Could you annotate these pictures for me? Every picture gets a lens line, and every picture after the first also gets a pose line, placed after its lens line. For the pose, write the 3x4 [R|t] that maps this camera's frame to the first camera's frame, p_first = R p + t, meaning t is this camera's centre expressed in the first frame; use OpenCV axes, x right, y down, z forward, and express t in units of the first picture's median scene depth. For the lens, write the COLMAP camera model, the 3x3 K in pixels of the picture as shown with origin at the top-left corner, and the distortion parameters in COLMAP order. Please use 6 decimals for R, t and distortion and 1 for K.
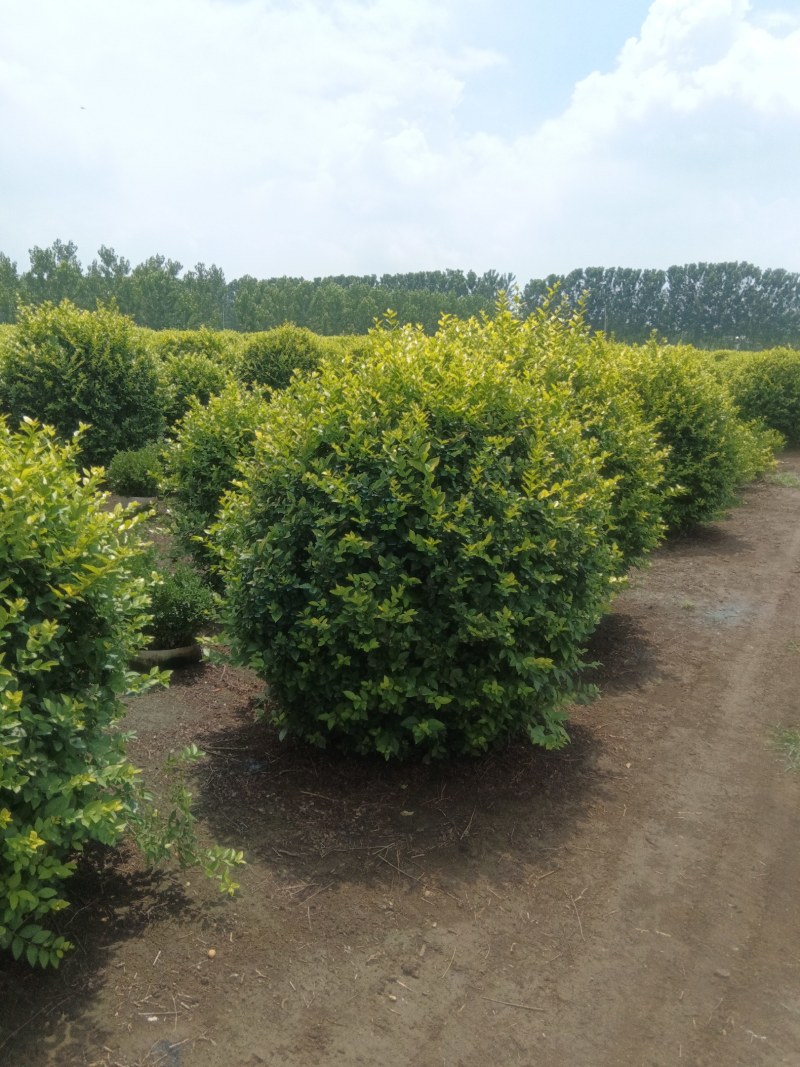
lens RADIAL K [[863.6, 0, 397.4], [0, 863.6, 533.1], [0, 0, 1]] dist [0.005001, 0.003682]
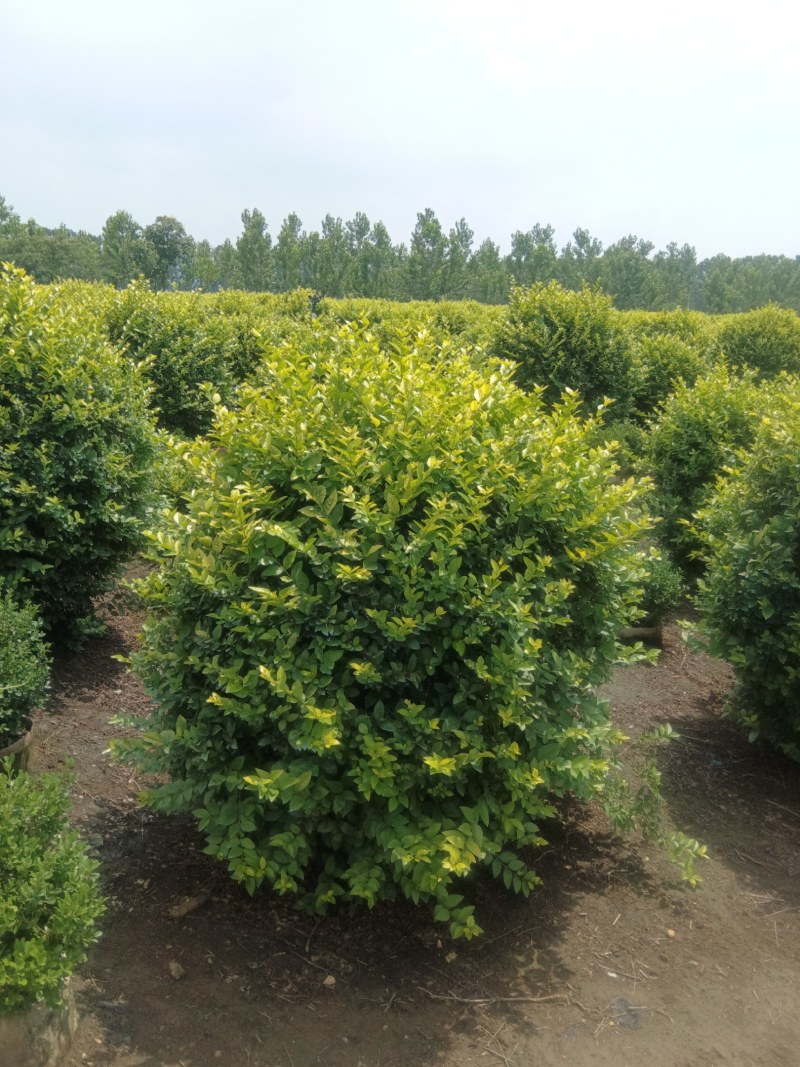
lens RADIAL K [[863.6, 0, 400.1], [0, 863.6, 536.4], [0, 0, 1]] dist [0.005001, 0.003682]
pose [[0.875740, 0.129750, -0.465021, -0.061672], [-0.118480, 0.991513, 0.053526, 0.009778], [0.468019, 0.008221, 0.883680, -0.027094]]
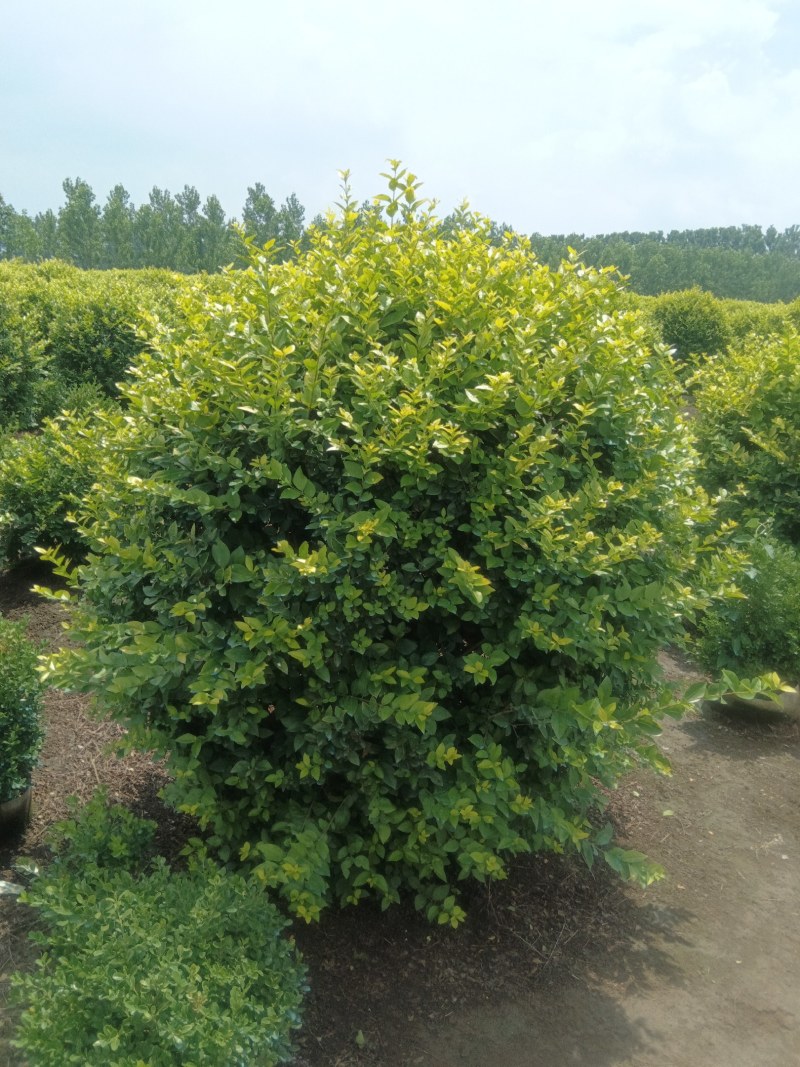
lens RADIAL K [[863.6, 0, 391.8], [0, 863.6, 530.3], [0, 0, 1]] dist [0.005001, 0.003682]
pose [[0.953702, 0.092707, -0.286108, -0.784328], [-0.080578, 0.995290, 0.053906, 0.147458], [0.289758, -0.028357, 0.956680, -0.689133]]
